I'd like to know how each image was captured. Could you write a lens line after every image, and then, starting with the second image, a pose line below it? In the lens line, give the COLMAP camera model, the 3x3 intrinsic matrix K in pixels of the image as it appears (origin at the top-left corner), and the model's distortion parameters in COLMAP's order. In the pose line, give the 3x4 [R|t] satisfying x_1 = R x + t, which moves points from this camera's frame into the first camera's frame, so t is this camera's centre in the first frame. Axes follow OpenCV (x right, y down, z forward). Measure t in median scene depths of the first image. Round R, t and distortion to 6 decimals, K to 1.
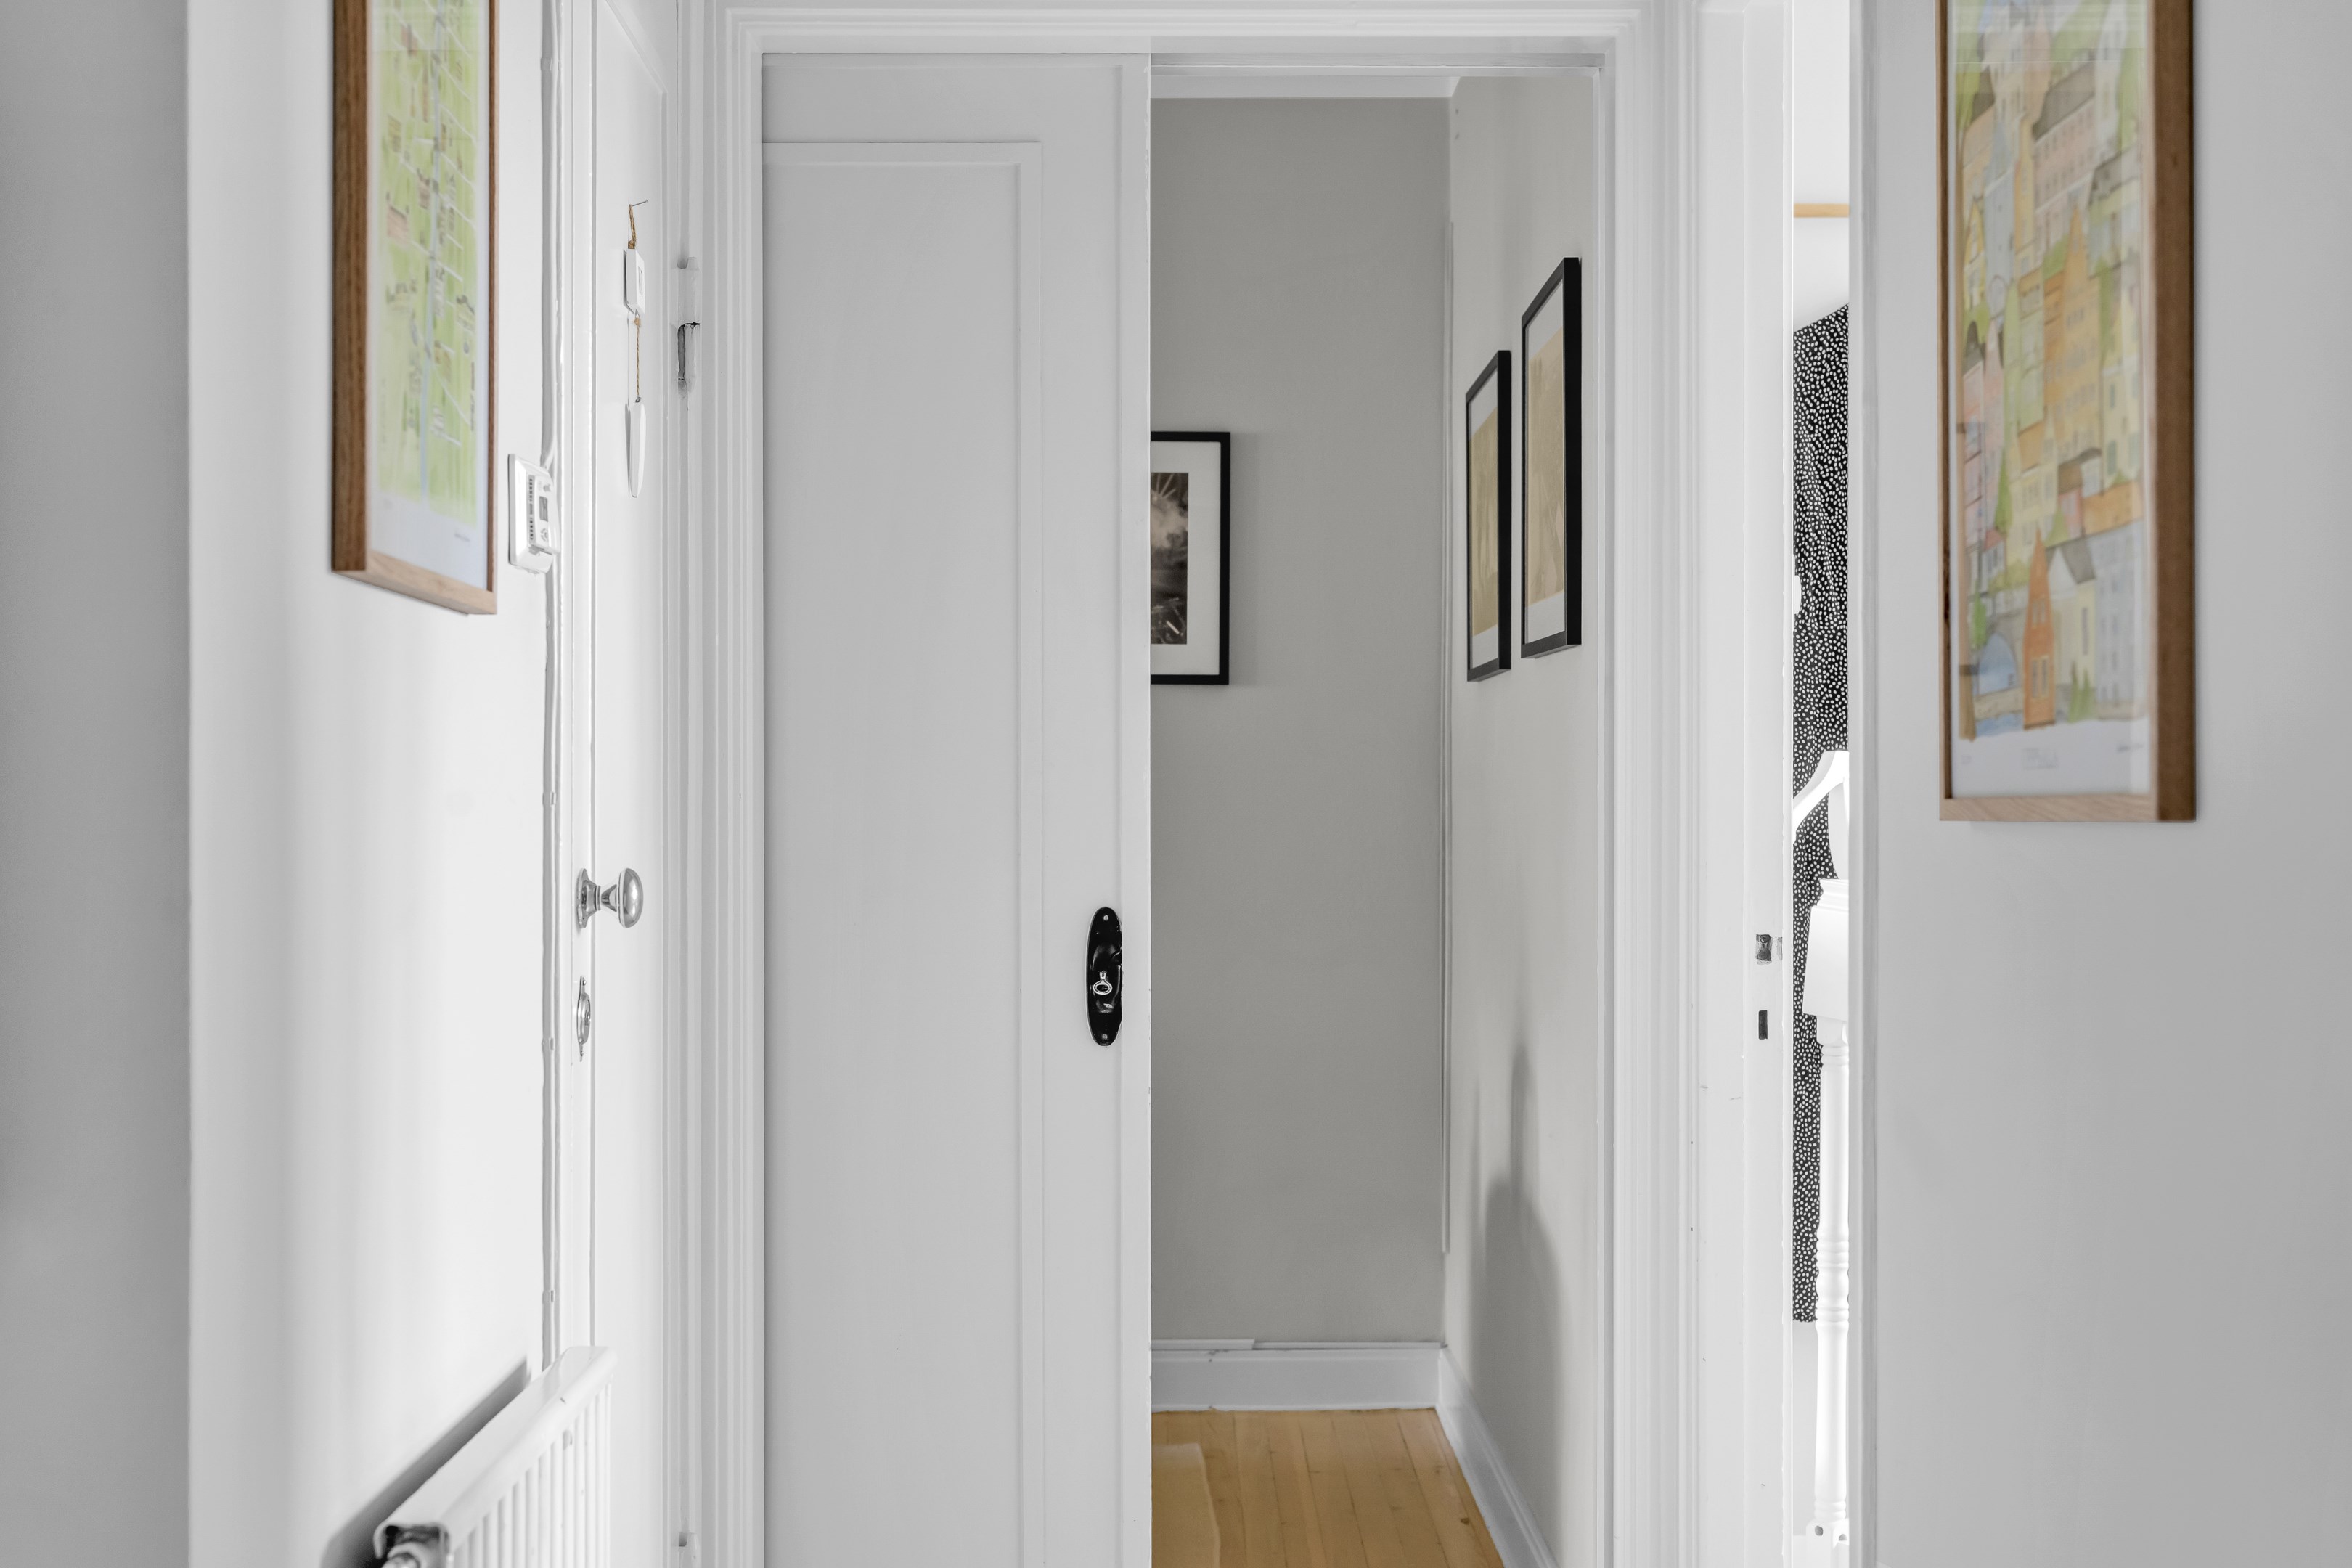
lens RADIAL K [[1590.0, 0, 1179.5], [0, 1590.0, 827.7], [0, 0, 1]] dist [-0.000852, 0.001108]
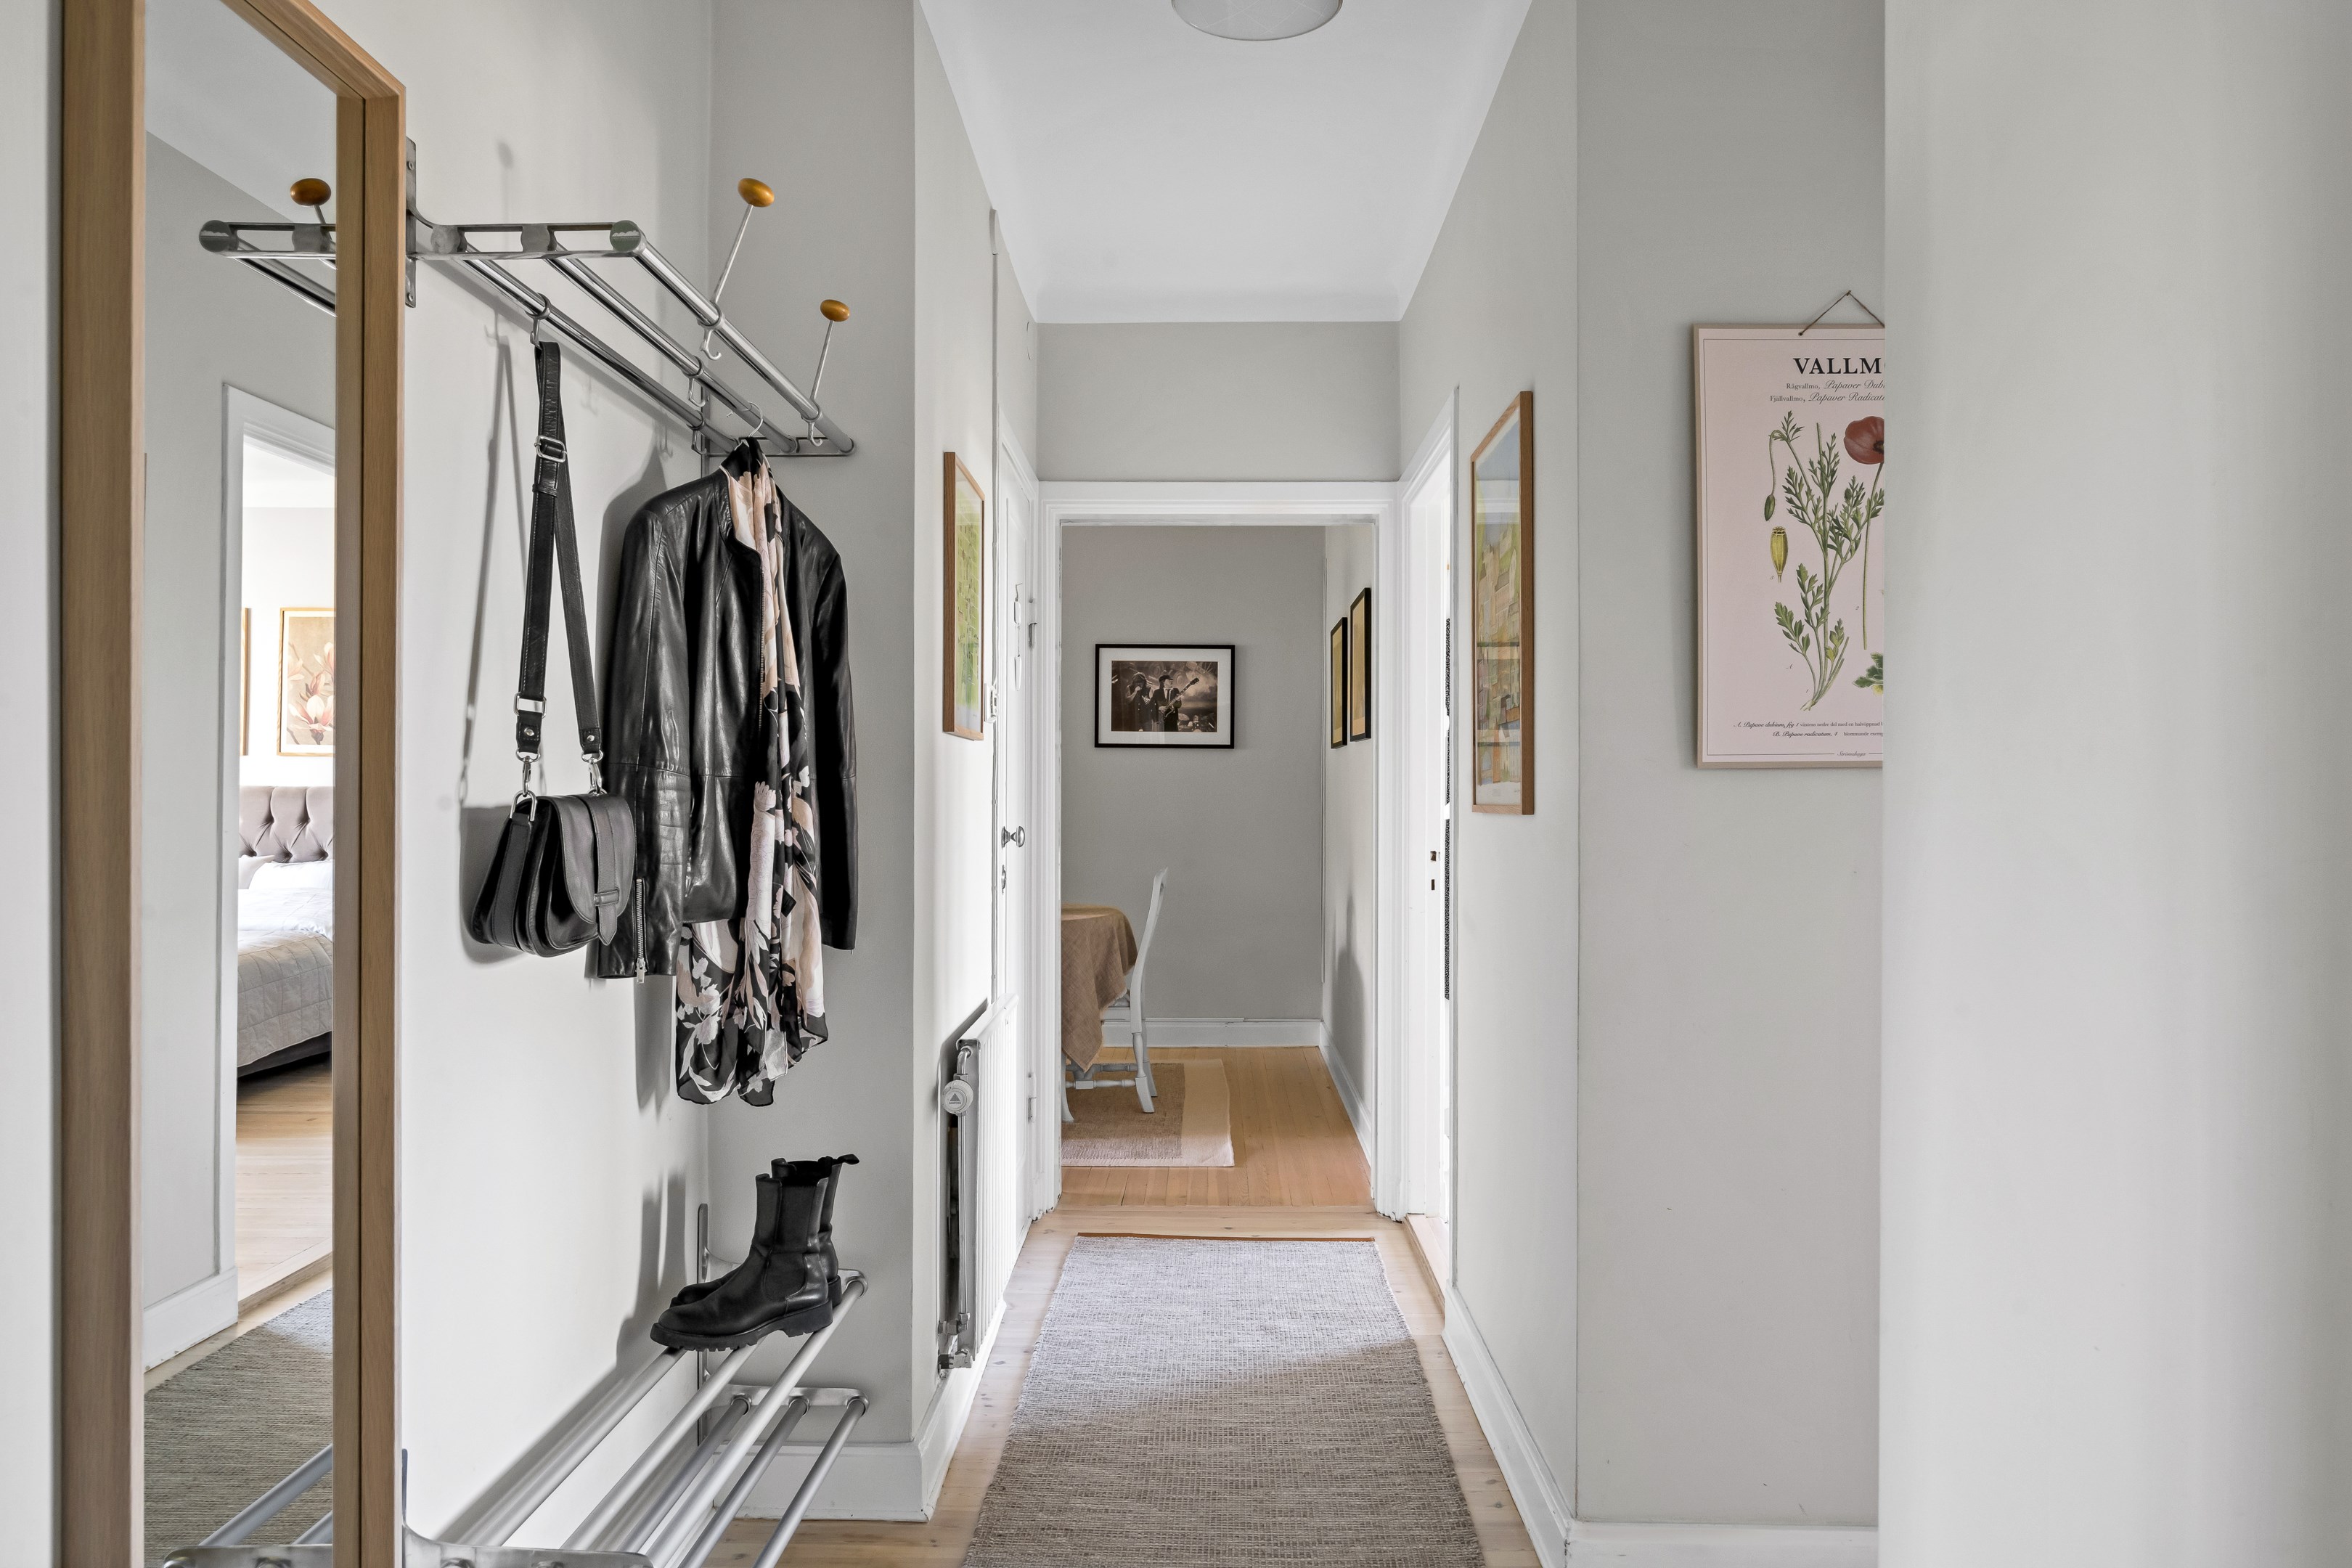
lens RADIAL K [[1484.6, 0, 1176.0], [0, 1484.6, 784.0], [0, 0, 1]] dist [-0.001174, -0.000185]
pose [[0.999904, 0.001522, -0.013738, -0.034726], [-0.001333, 0.999905, 0.013733, -0.087789], [0.013758, -0.013714, 0.999811, -1.662402]]
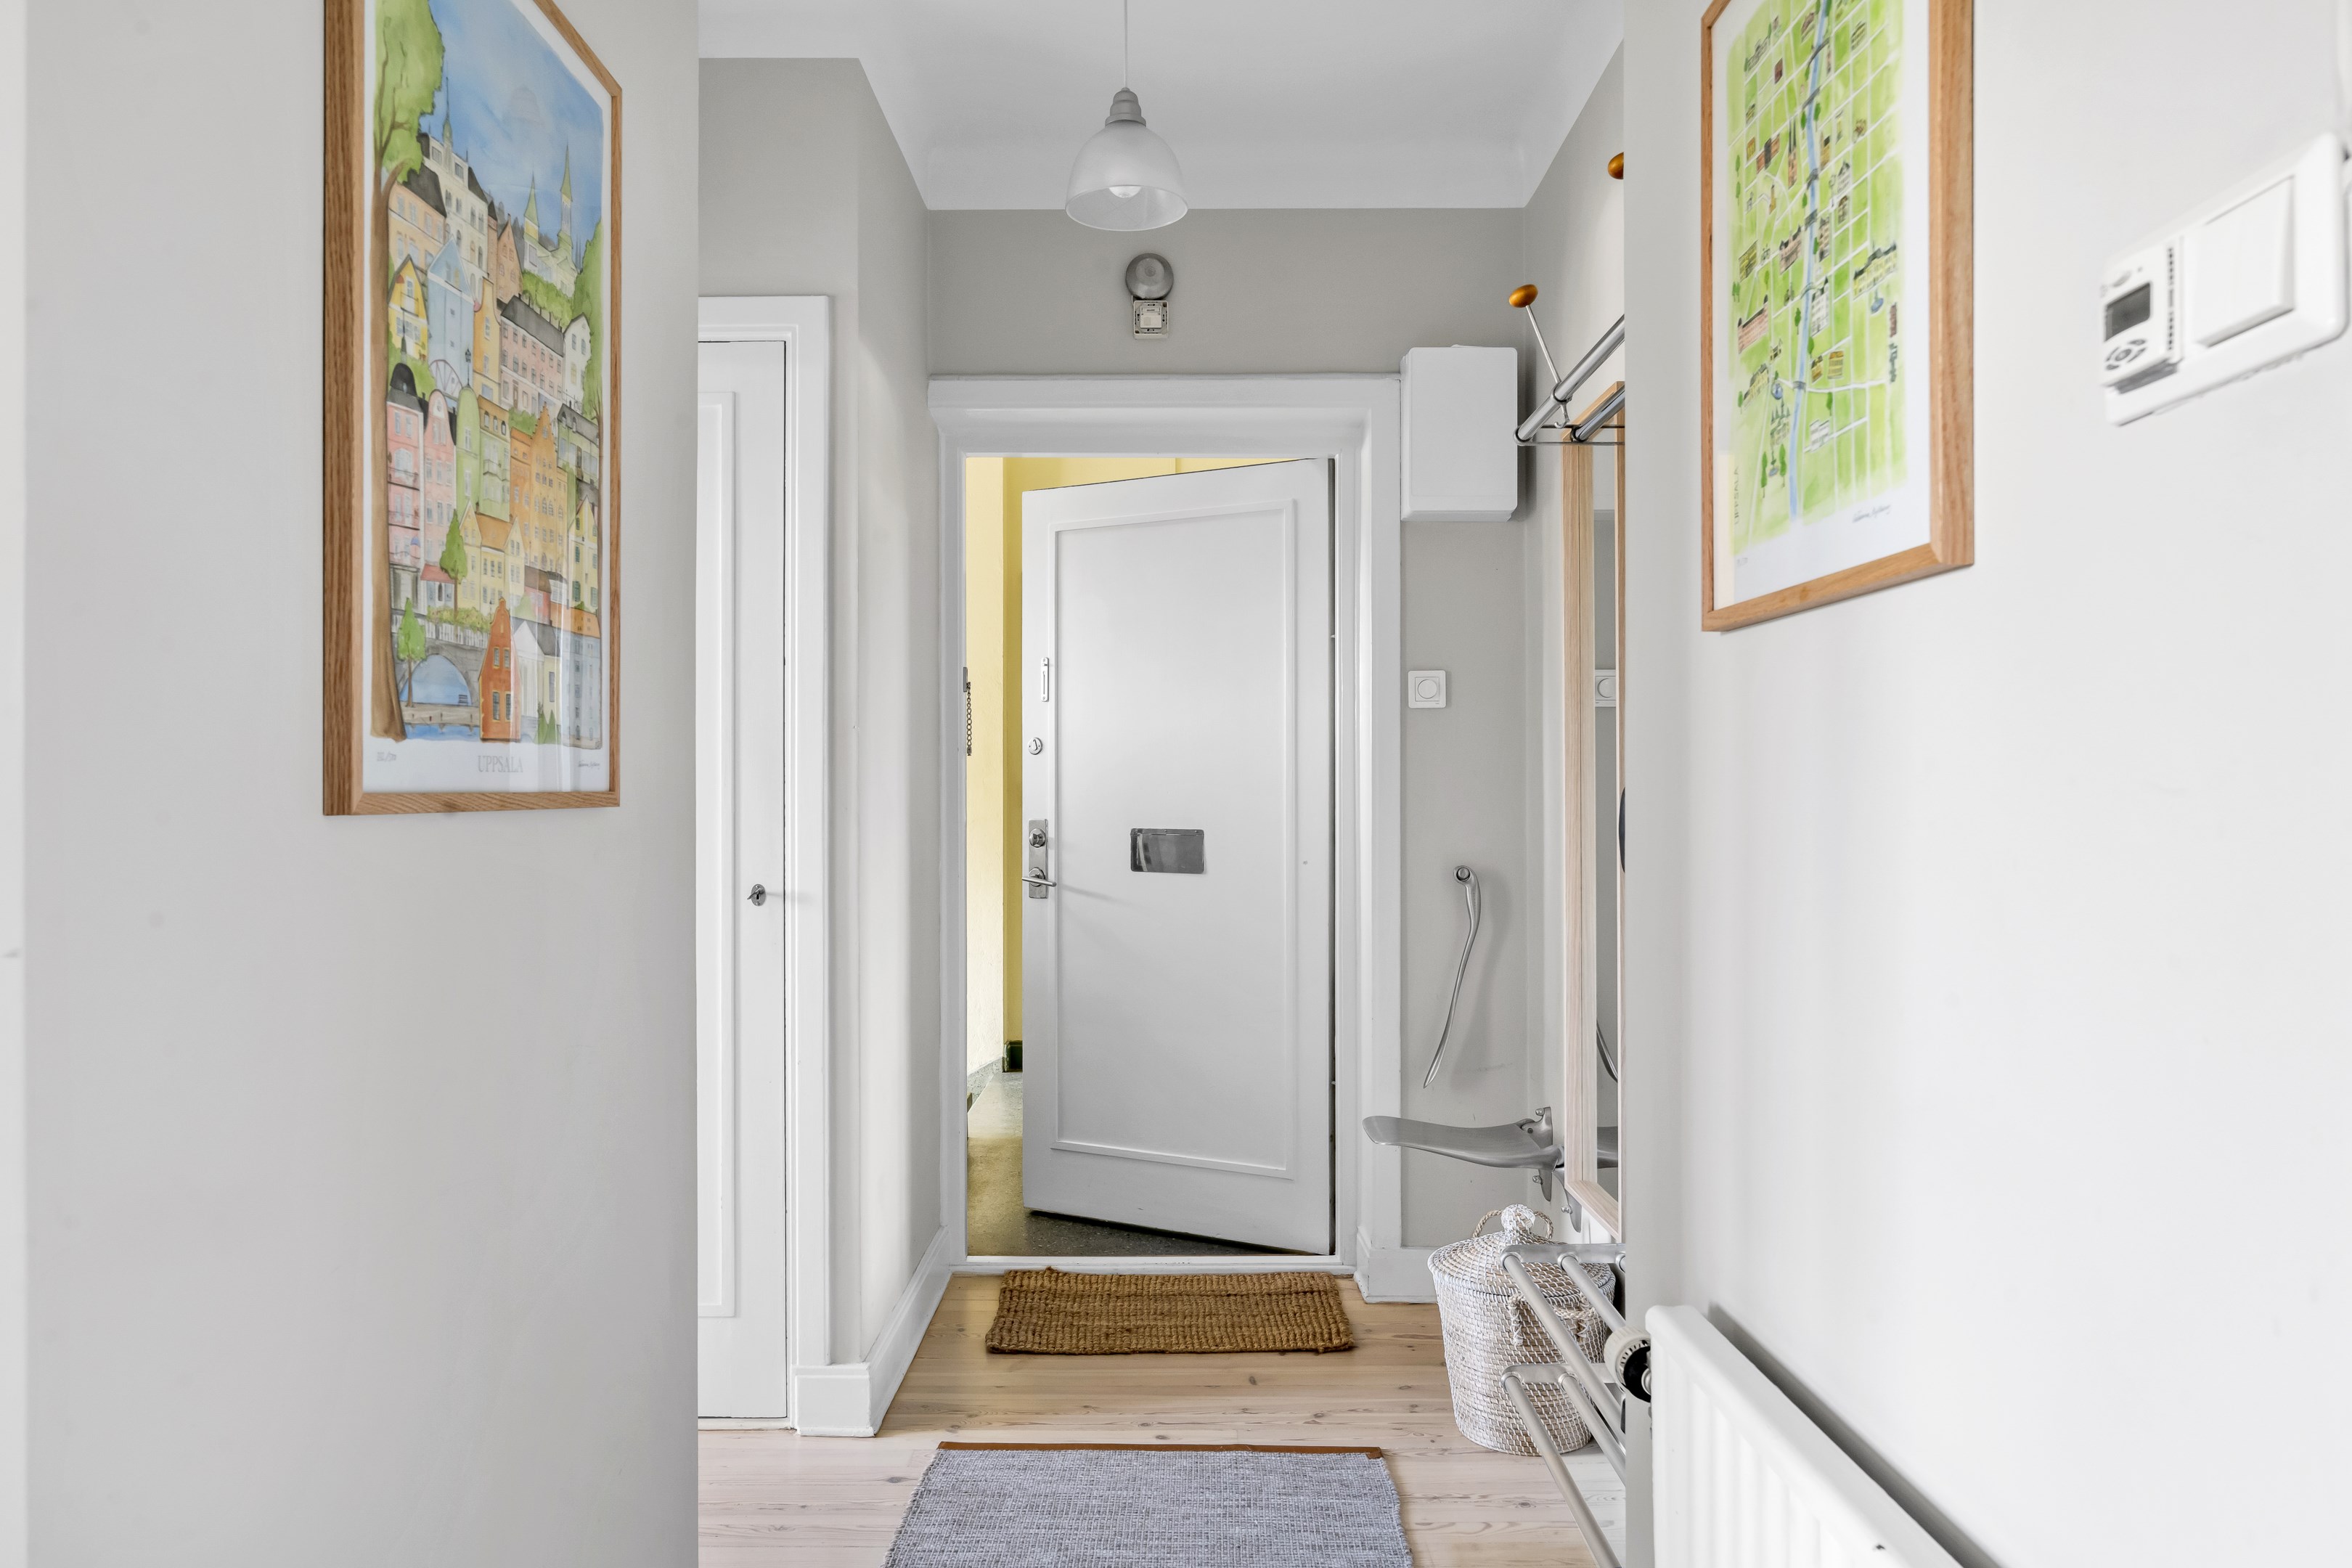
lens RADIAL K [[1590.0, 0, 1179.5], [0, 1590.0, 827.7], [0, 0, 1]] dist [-0.000852, 0.001108]
pose [[-0.999811, 0.001690, 0.019356, -0.058124], [0.002448, 0.999228, 0.039209, -0.033633], [-0.019275, 0.039249, -0.999044, 1.915483]]
